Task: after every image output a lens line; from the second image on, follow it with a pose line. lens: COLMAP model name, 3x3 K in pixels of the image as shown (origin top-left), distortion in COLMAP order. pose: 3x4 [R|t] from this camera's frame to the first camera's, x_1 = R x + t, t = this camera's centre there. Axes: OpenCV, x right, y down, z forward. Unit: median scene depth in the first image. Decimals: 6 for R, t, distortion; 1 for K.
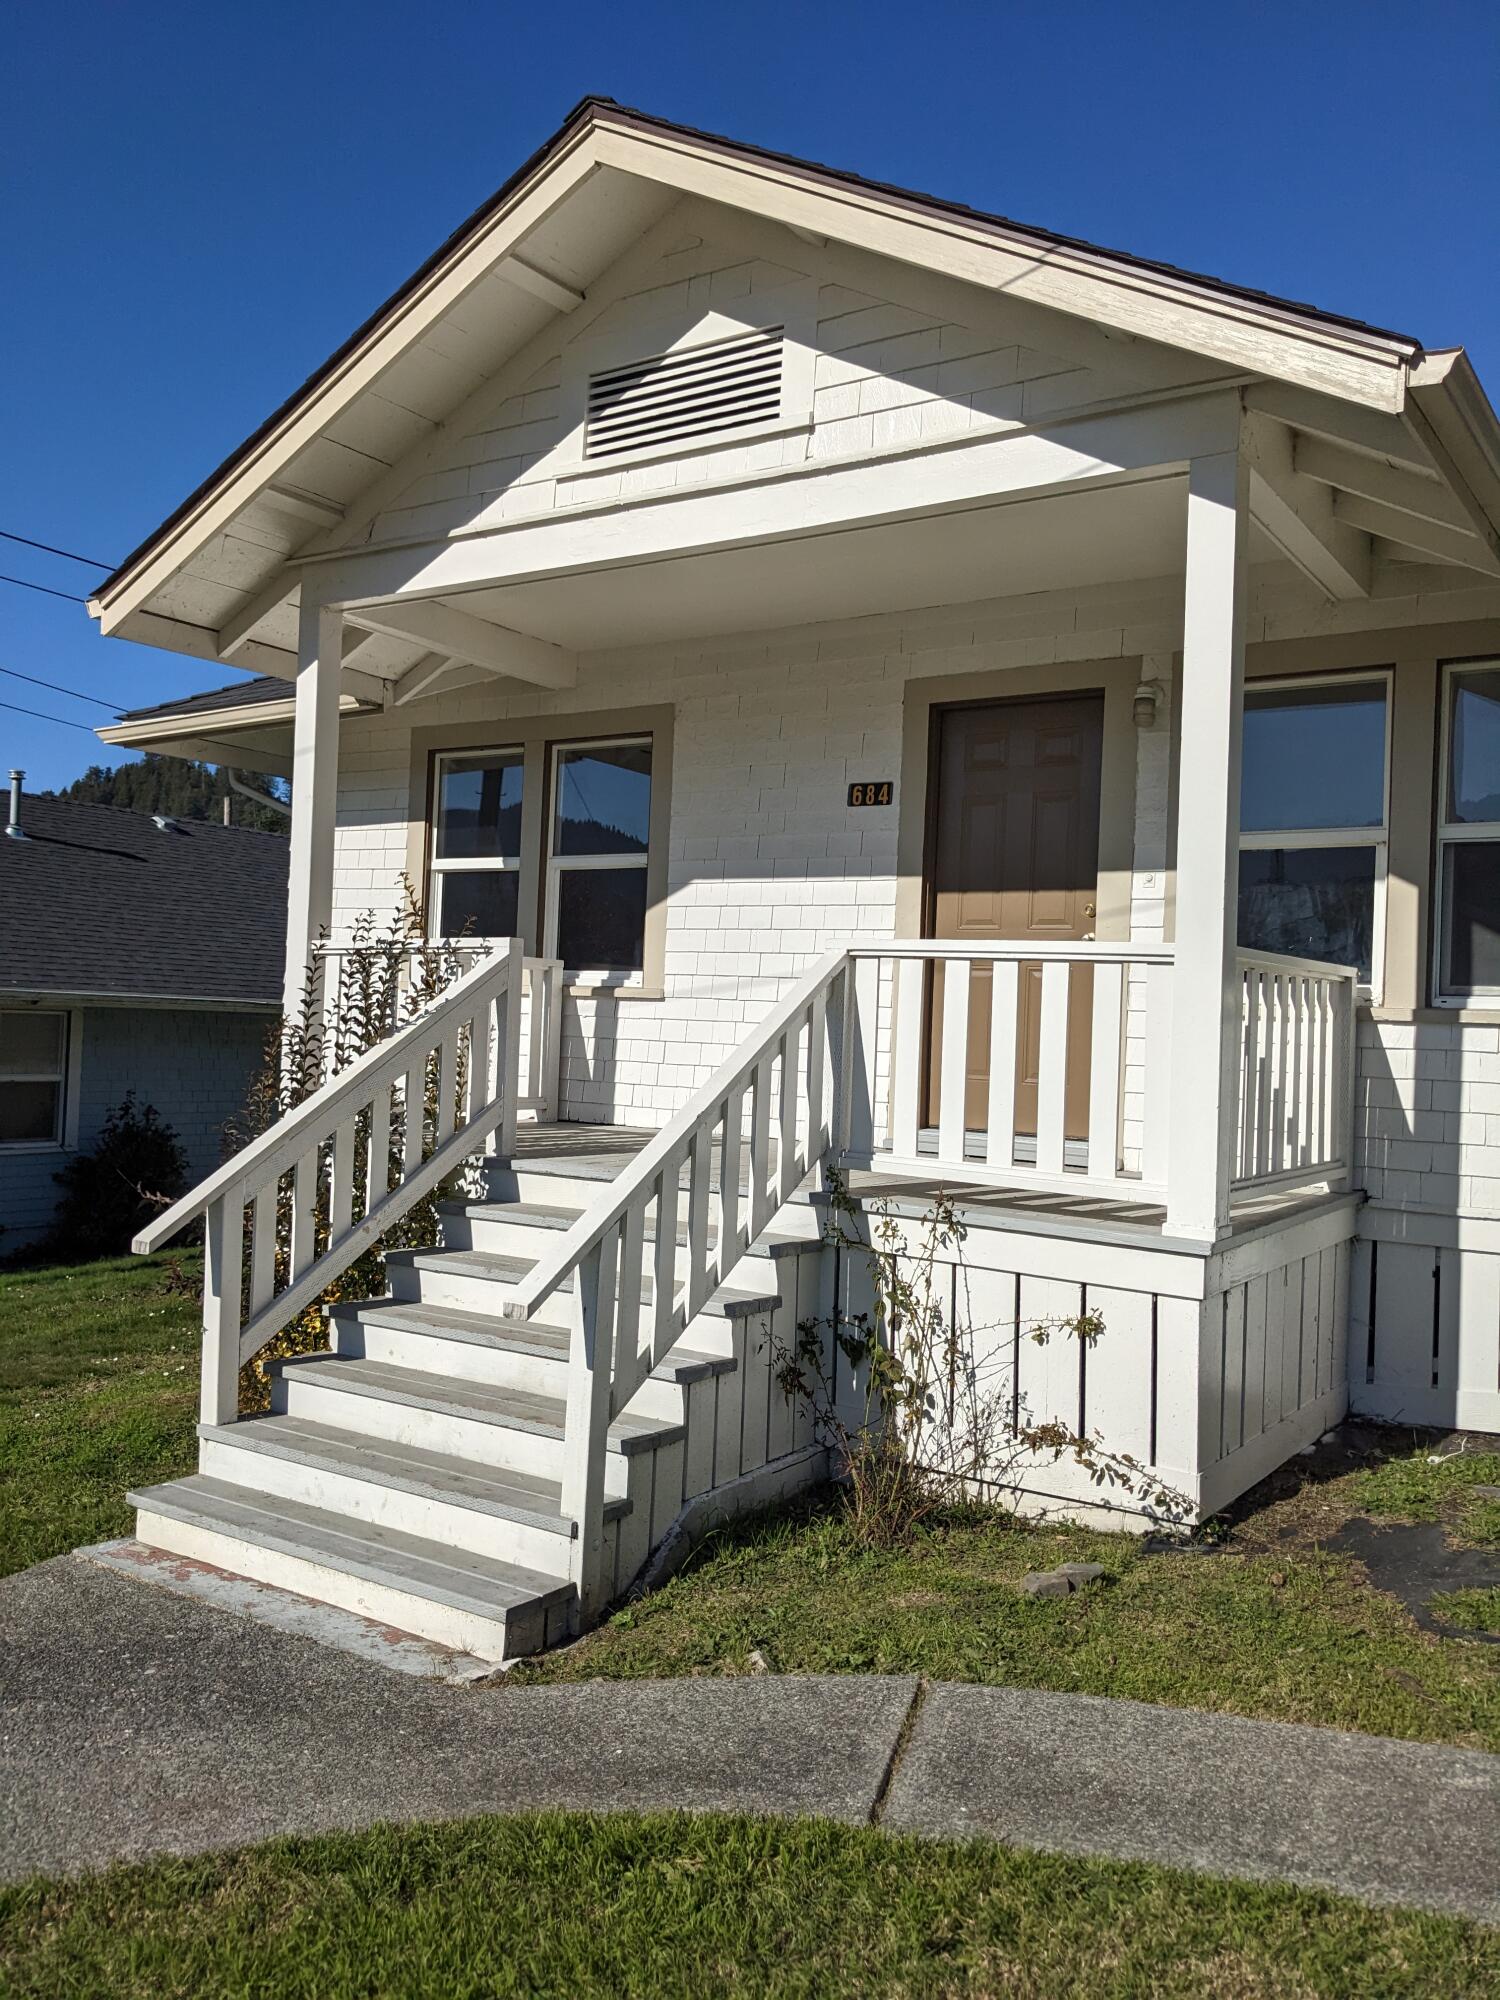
lens RADIAL K [[1615.7, 0, 710.9], [0, 1615.7, 966.2], [0, 0, 1]] dist [0.014448, 0.002348]
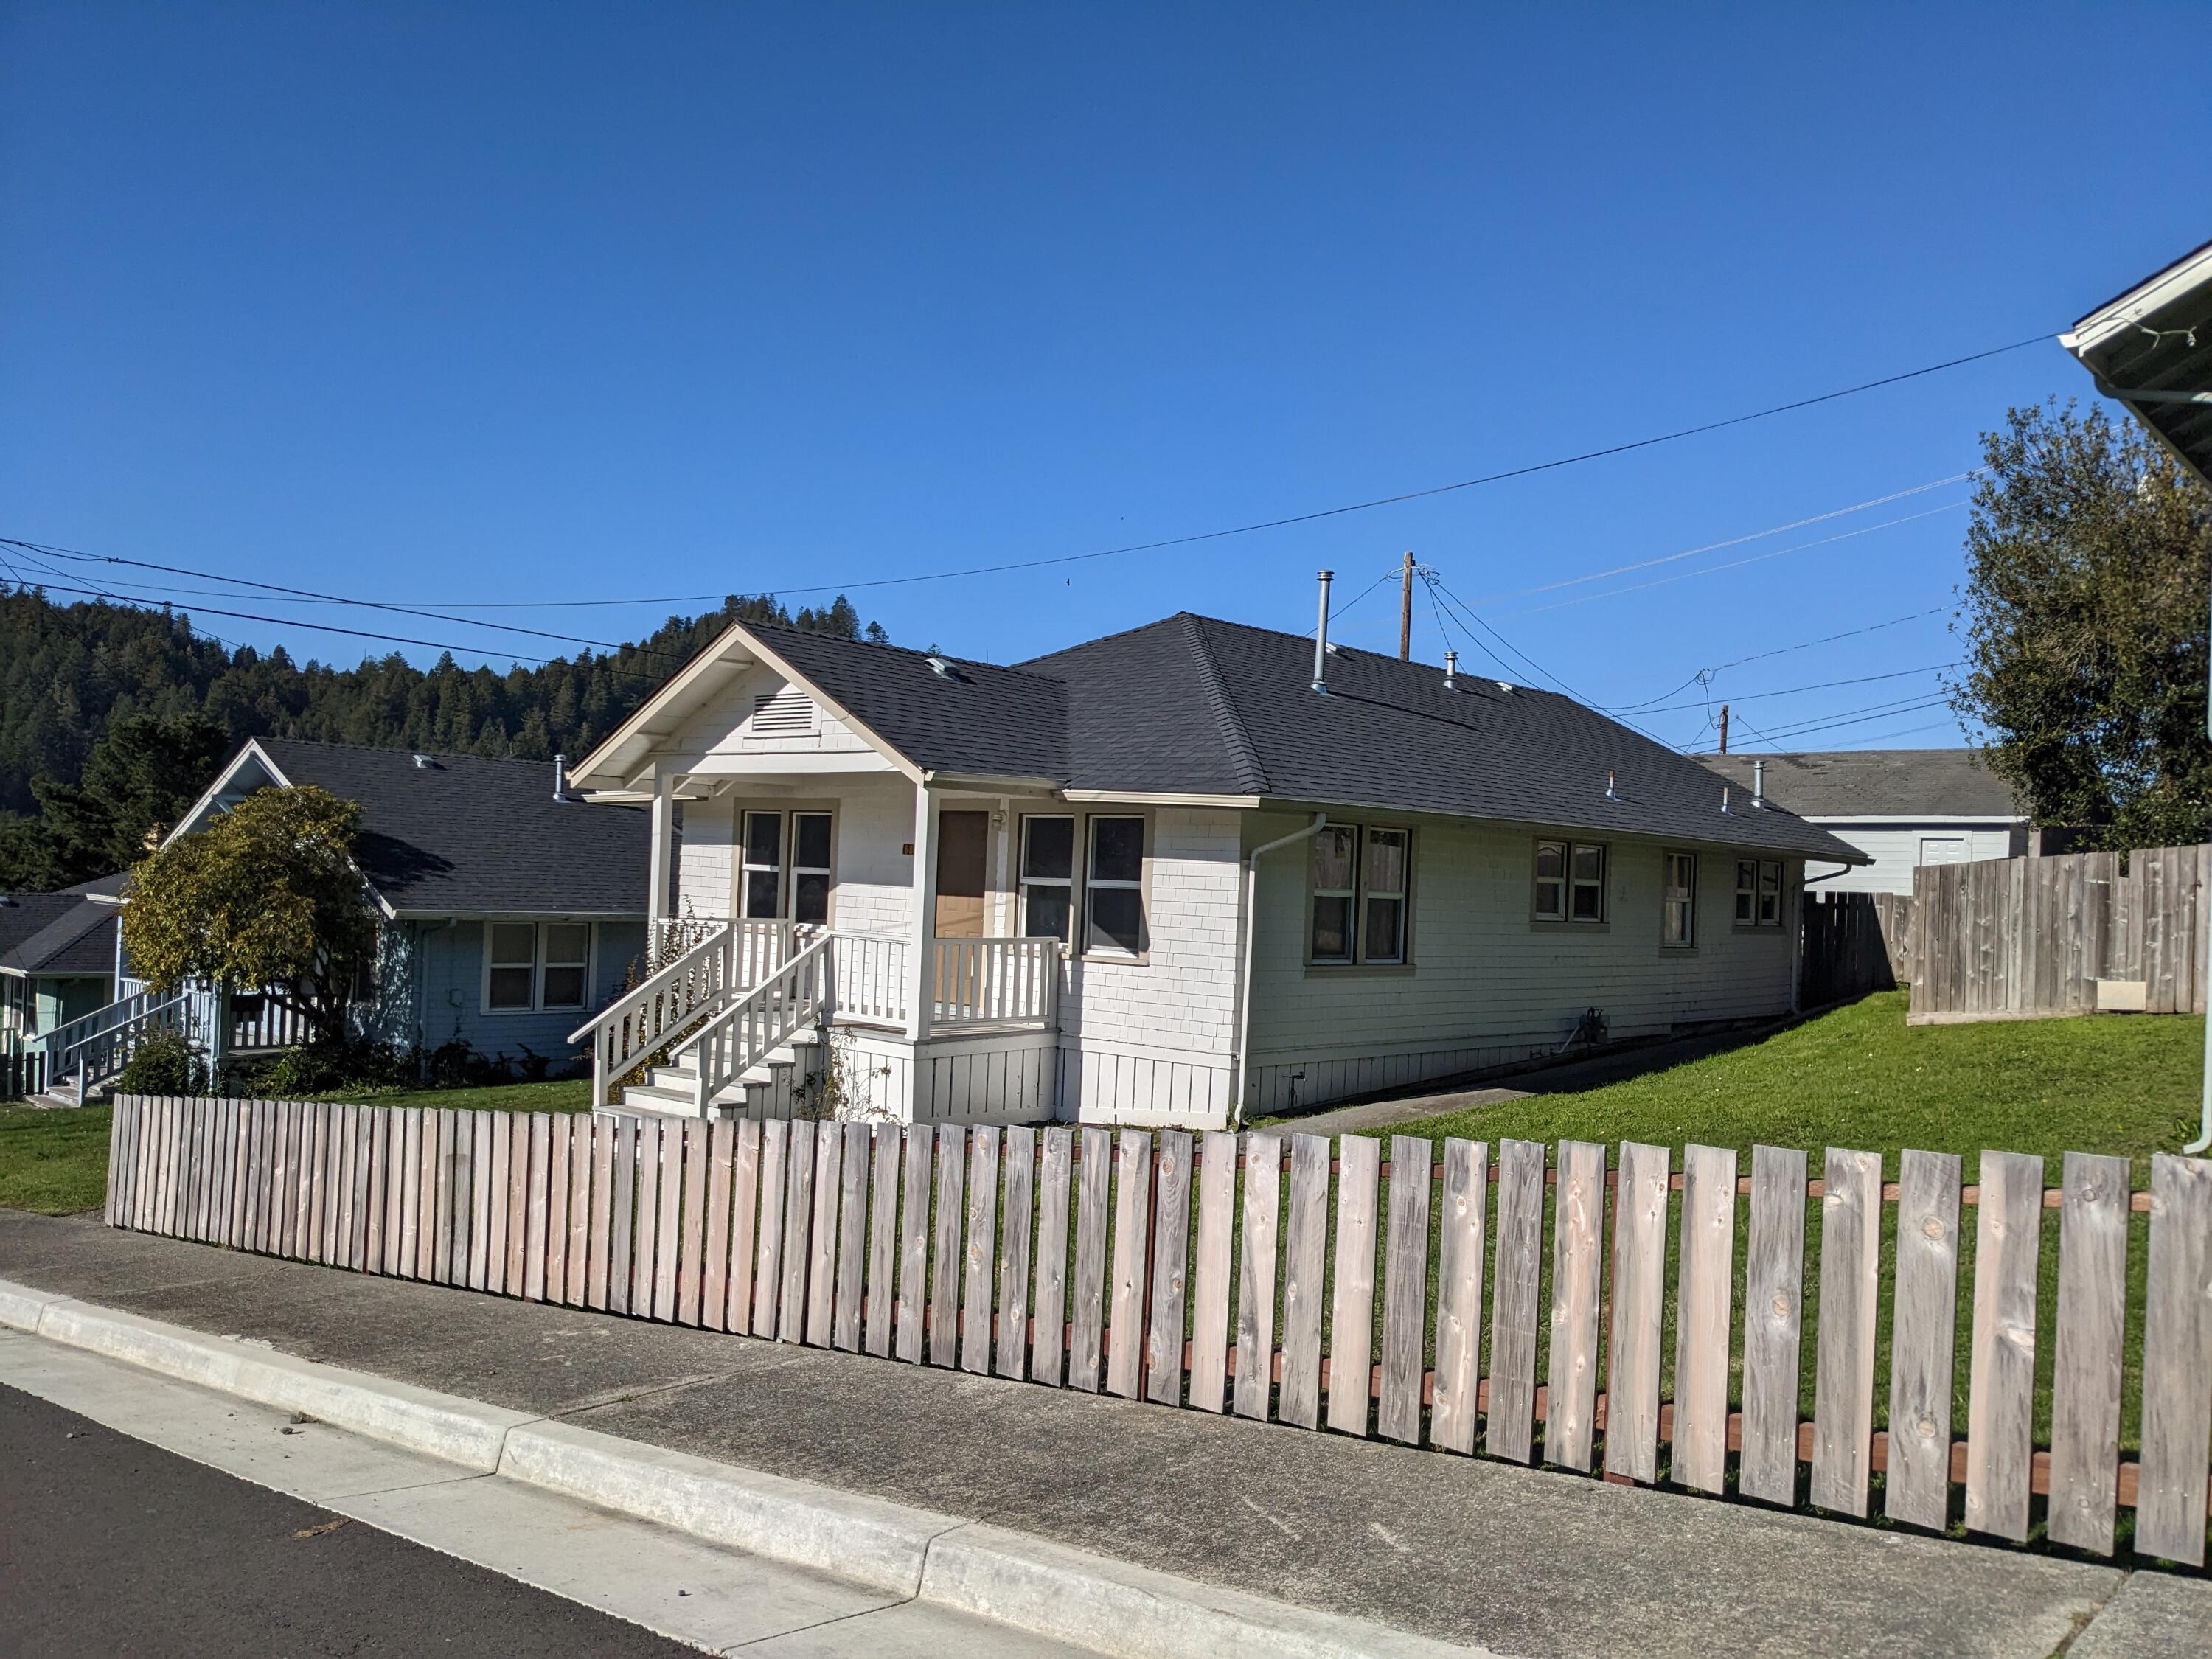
lens RADIAL K [[1864.7, 0, 1153.5], [0, 1864.7, 828.6], [0, 0, 1]] dist [0.040879, -0.000441]
pose [[0.992819, -0.004901, -0.119525, 0.947781], [0.006150, 0.999930, 0.010087, -0.204832], [0.119467, -0.010750, 0.992780, -1.917199]]
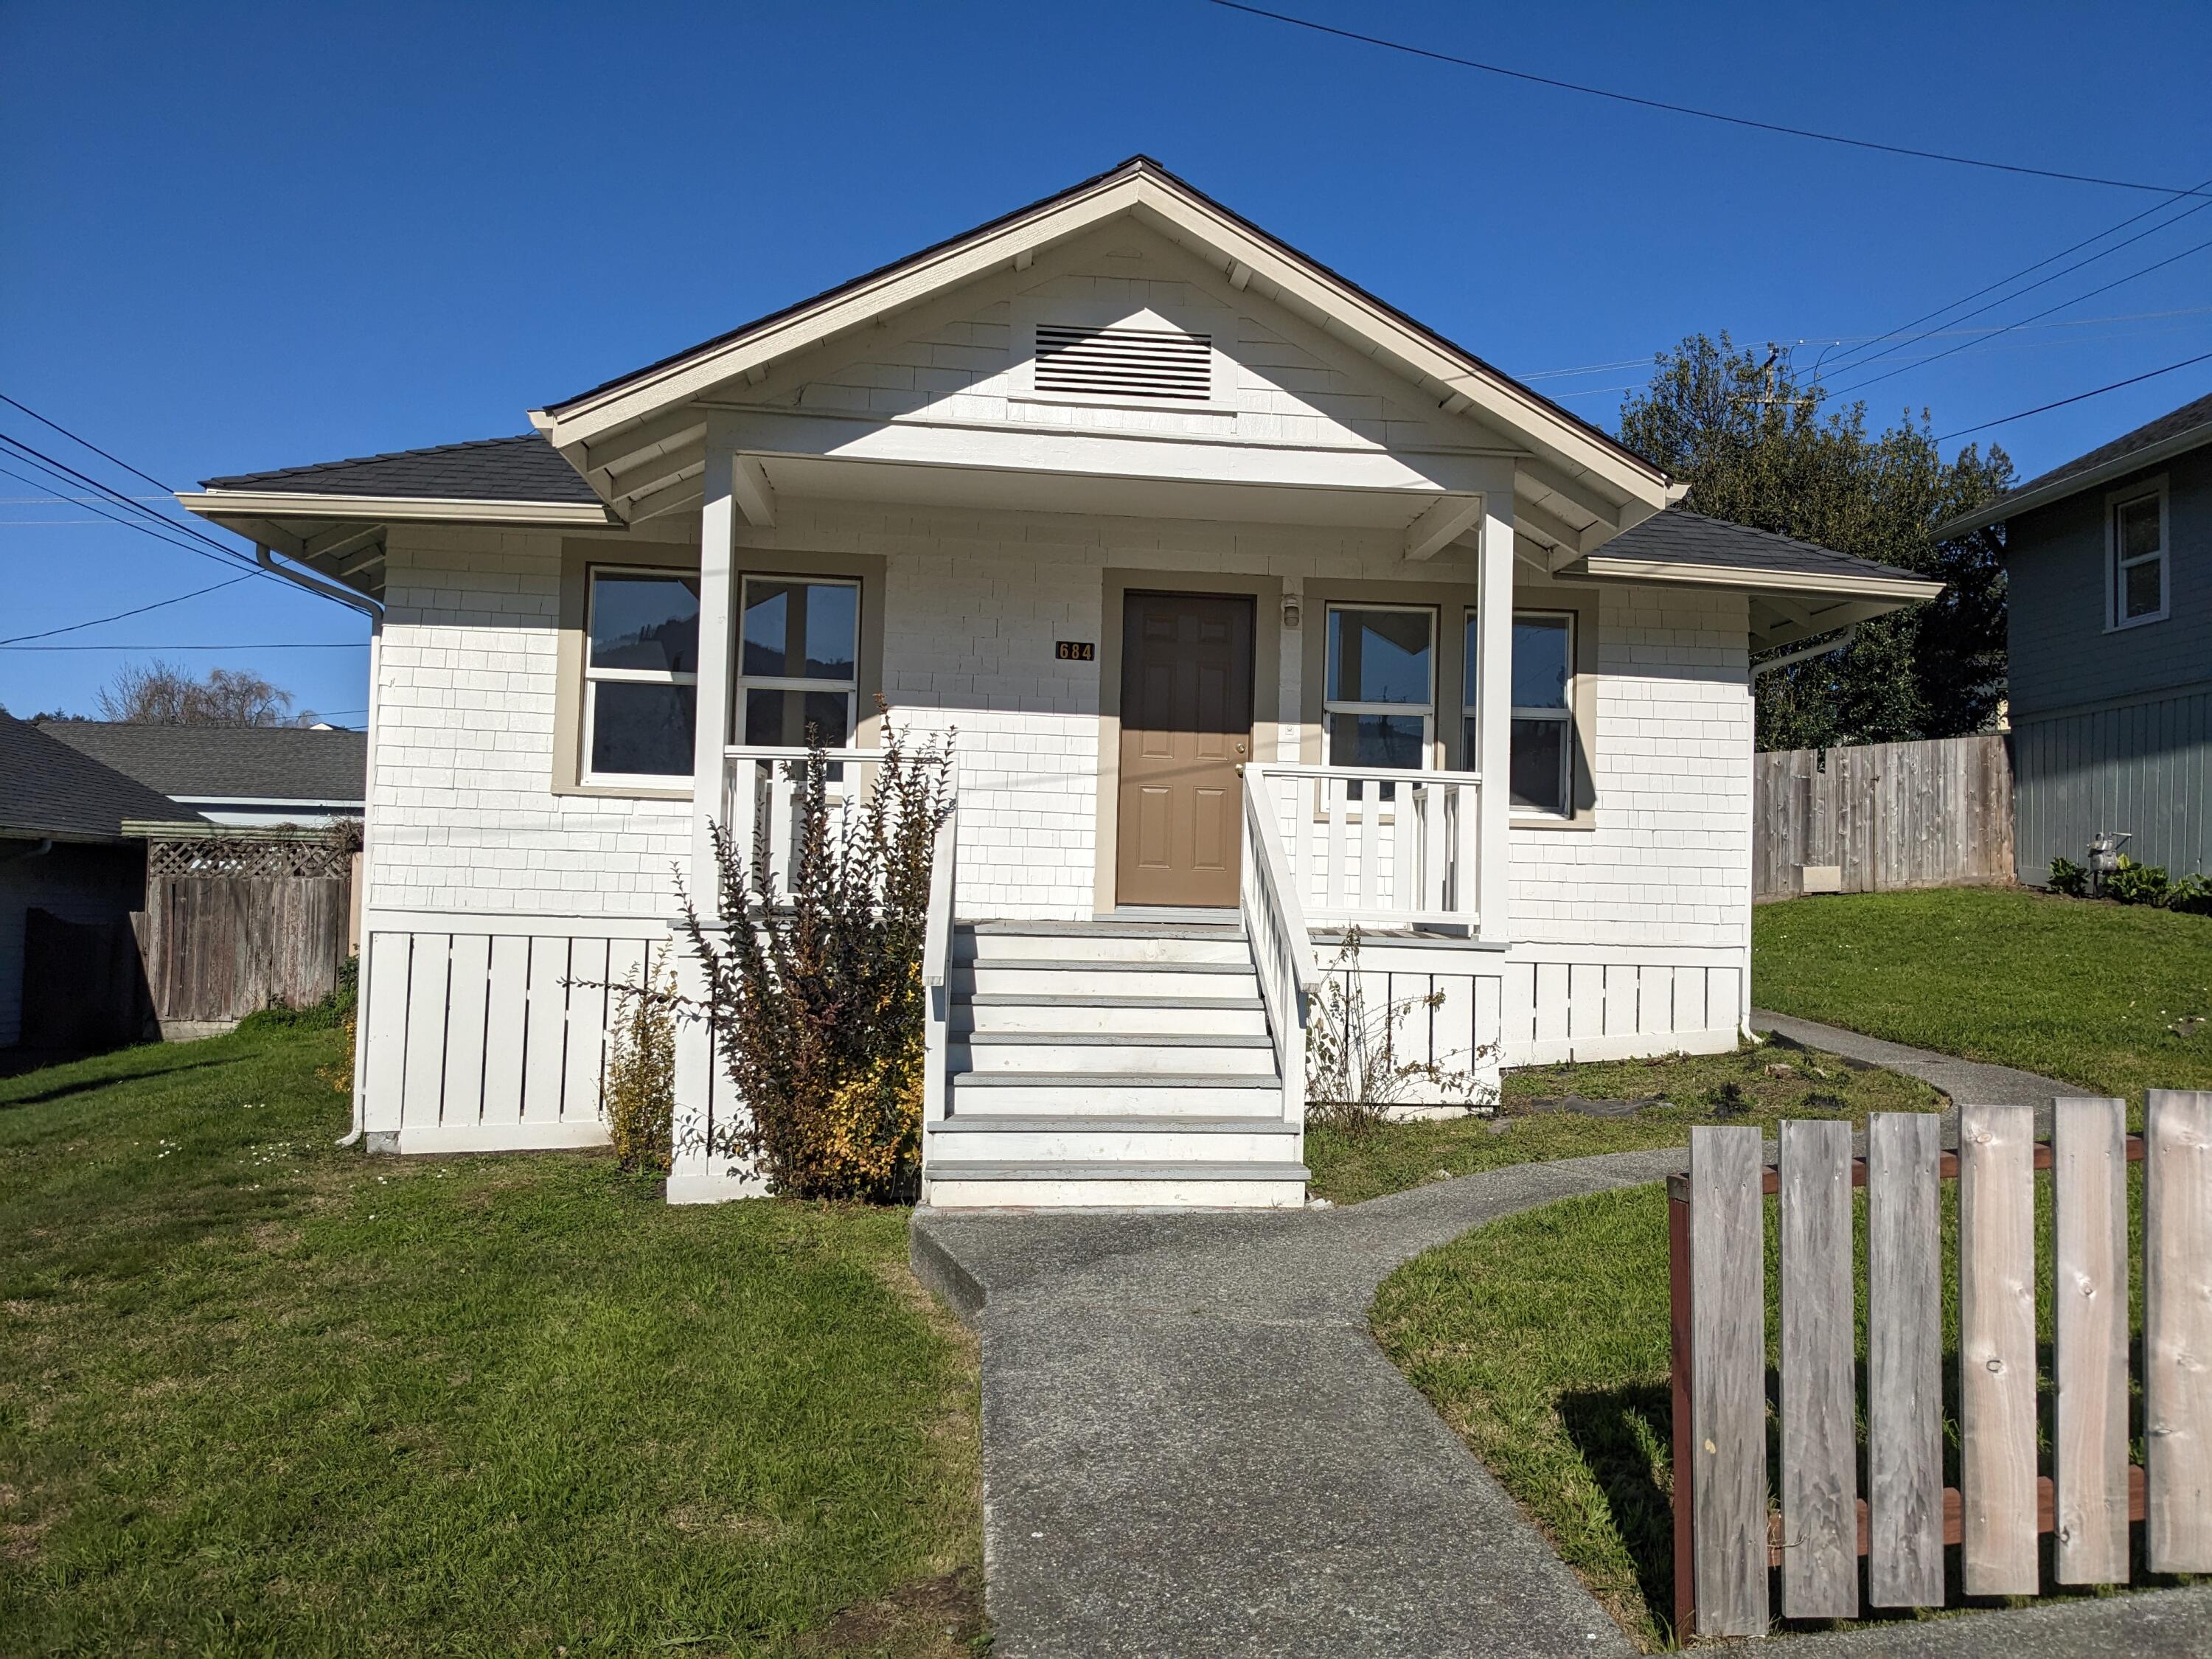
lens RADIAL K [[1755.3, 0, 1181.3], [0, 1755.3, 796.8], [0, 0, 1]] dist [0.092395, -0.163909]
pose [[0.746518, 0.020761, 0.665041, -1.006387], [-0.021465, 0.999744, -0.007115, 0.026106], [-0.665019, -0.008964, 0.746773, -0.160161]]
